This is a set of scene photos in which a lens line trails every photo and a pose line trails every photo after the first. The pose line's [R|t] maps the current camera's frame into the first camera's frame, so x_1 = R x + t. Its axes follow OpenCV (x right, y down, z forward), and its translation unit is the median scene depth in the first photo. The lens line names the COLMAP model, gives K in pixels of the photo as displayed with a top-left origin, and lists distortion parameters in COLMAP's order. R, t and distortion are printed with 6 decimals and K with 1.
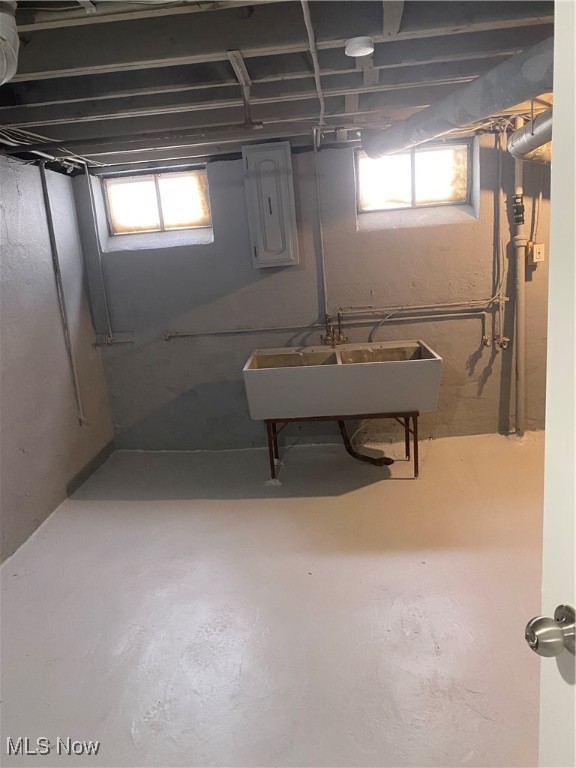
lens RADIAL K [[606.5, 0, 288.0], [0, 606.5, 384.0], [0, 0, 1]] dist [0.036510, -0.002419]
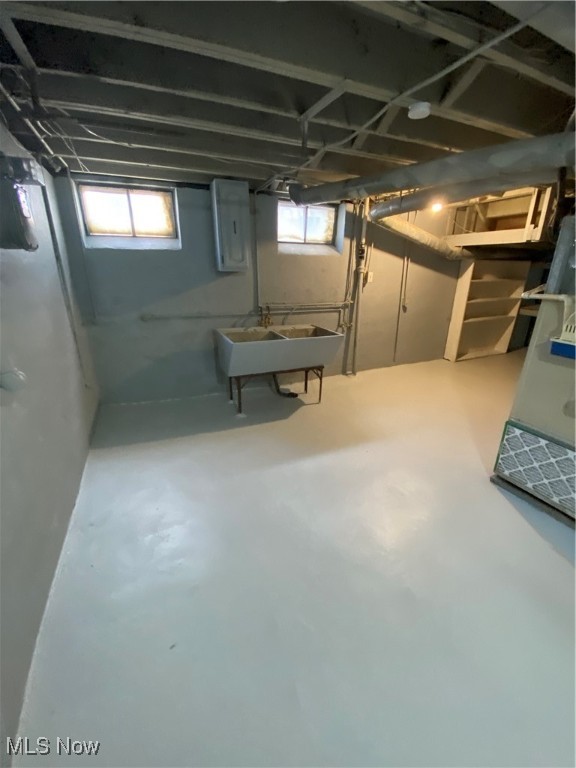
lens RADIAL K [[313.0, 0, 288.0], [0, 313.0, 384.0], [0, 0, 1]] dist [0.051772, -0.046294]
pose [[0.882591, -0.076824, 0.463822, -0.268356], [0.021216, 0.992062, 0.123945, -0.014751], [-0.469662, -0.099552, 0.877215, 0.227014]]
